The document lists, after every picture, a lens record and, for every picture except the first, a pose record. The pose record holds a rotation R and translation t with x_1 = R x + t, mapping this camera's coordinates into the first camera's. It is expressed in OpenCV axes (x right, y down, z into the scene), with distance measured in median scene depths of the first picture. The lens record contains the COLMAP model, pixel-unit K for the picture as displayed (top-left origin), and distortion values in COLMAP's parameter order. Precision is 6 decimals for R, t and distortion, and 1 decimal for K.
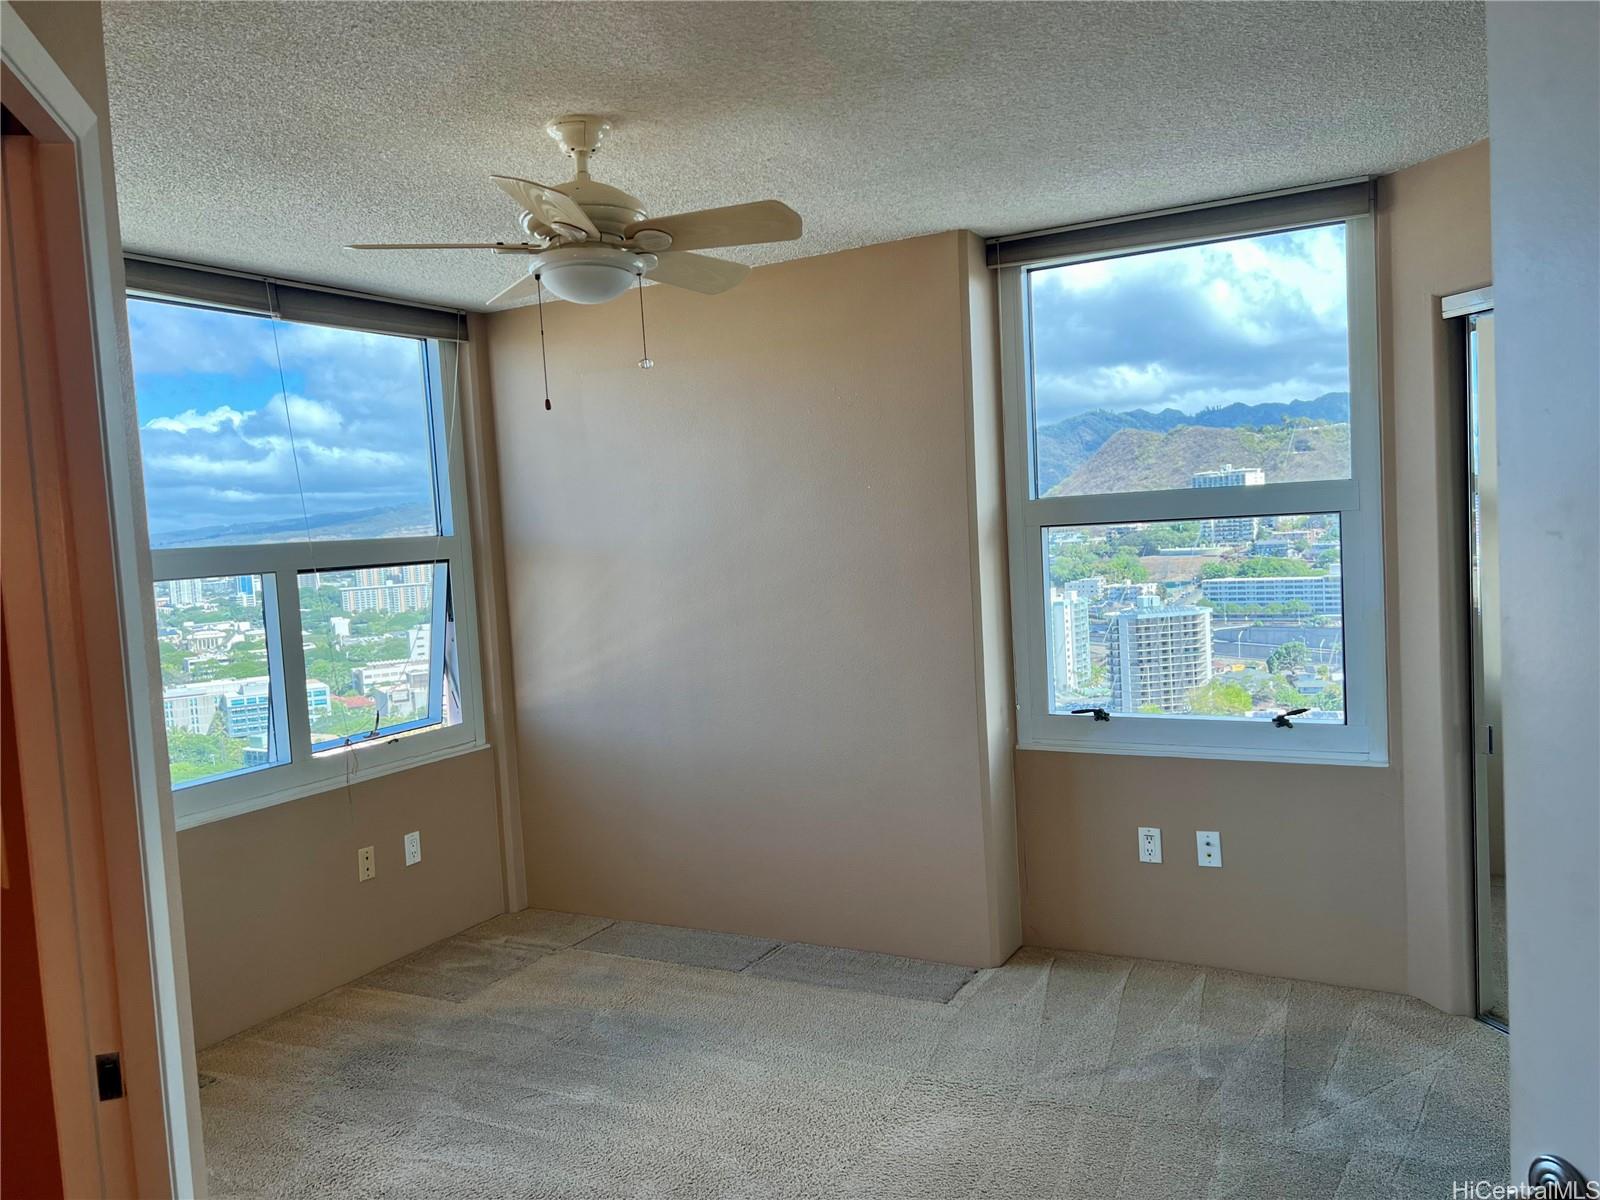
lens RADIAL K [[1220.4, 0, 810.4], [0, 1220.4, 601.2], [0, 0, 1]] dist [0.045592, -0.048311]
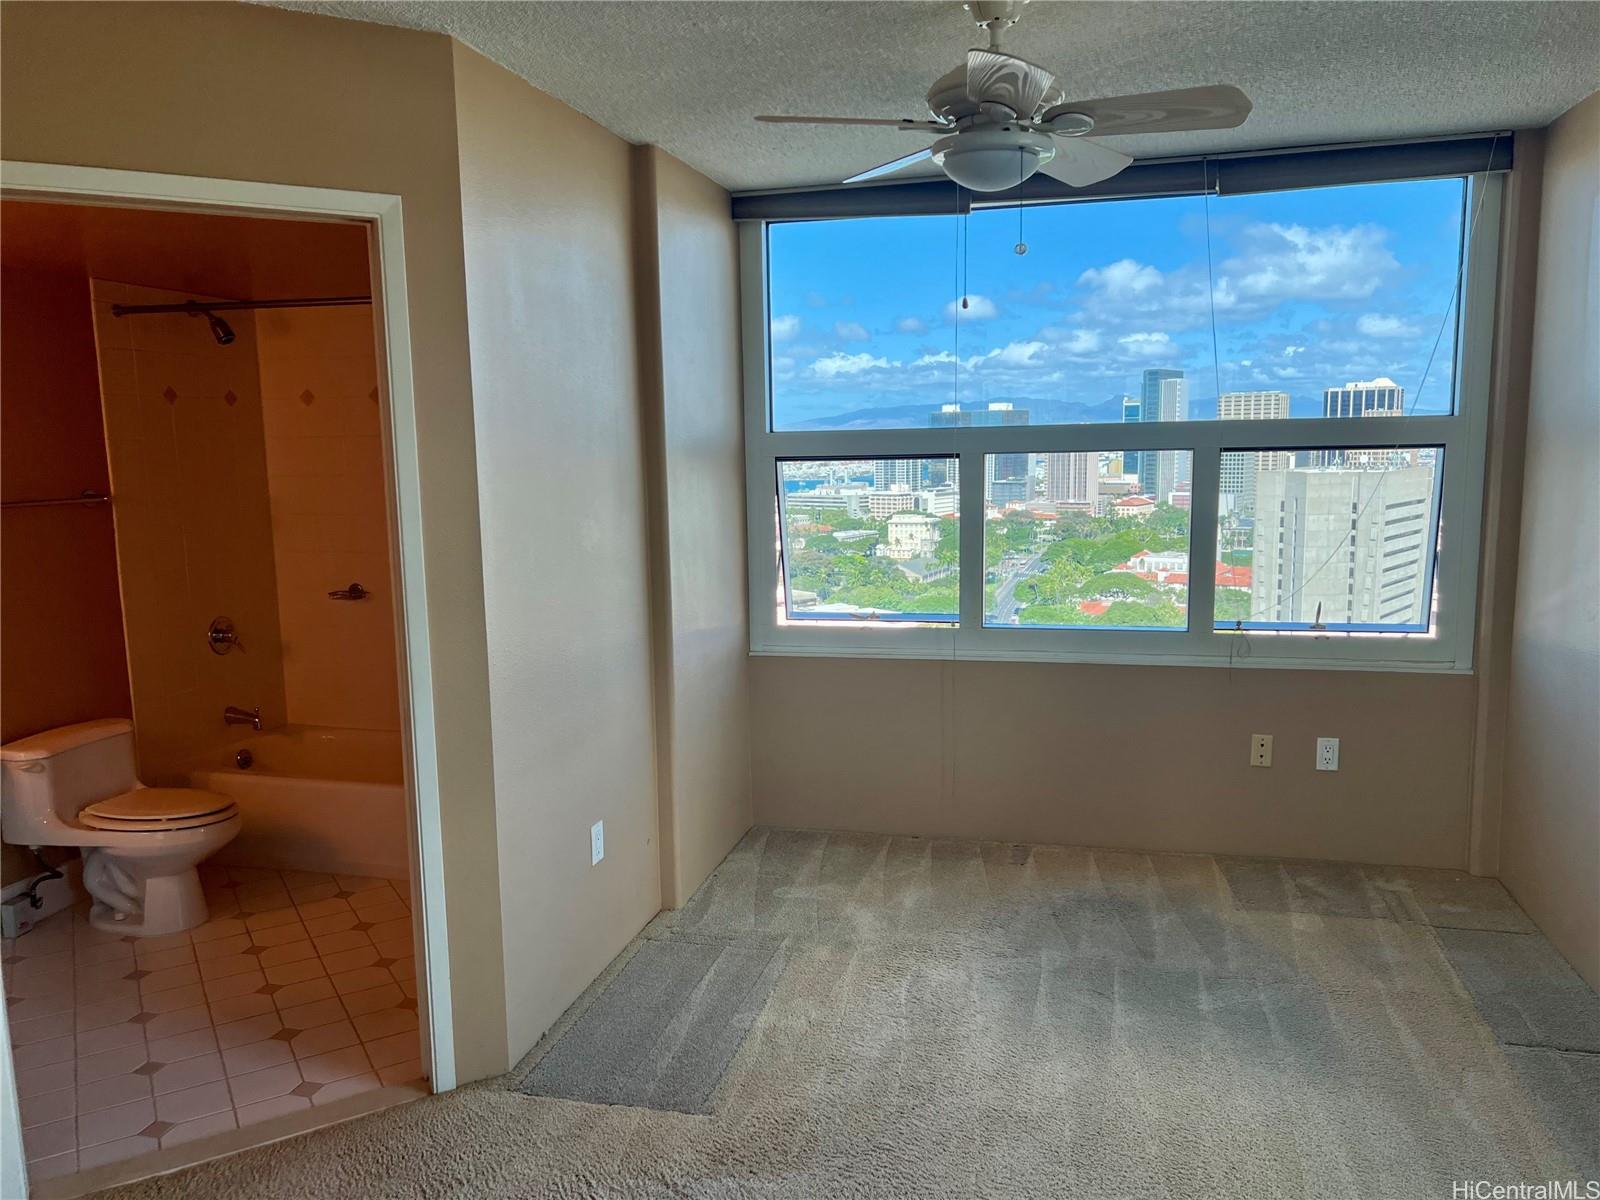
lens RADIAL K [[1220.4, 0, 806.7], [0, 1220.4, 608.1], [0, 0, 1]] dist [0.045592, -0.048311]
pose [[0.239611, 0.186130, -0.952860, 0.481944], [-0.057297, 0.982451, 0.177502, -0.054715], [0.969177, 0.012065, 0.246071, 0.410738]]
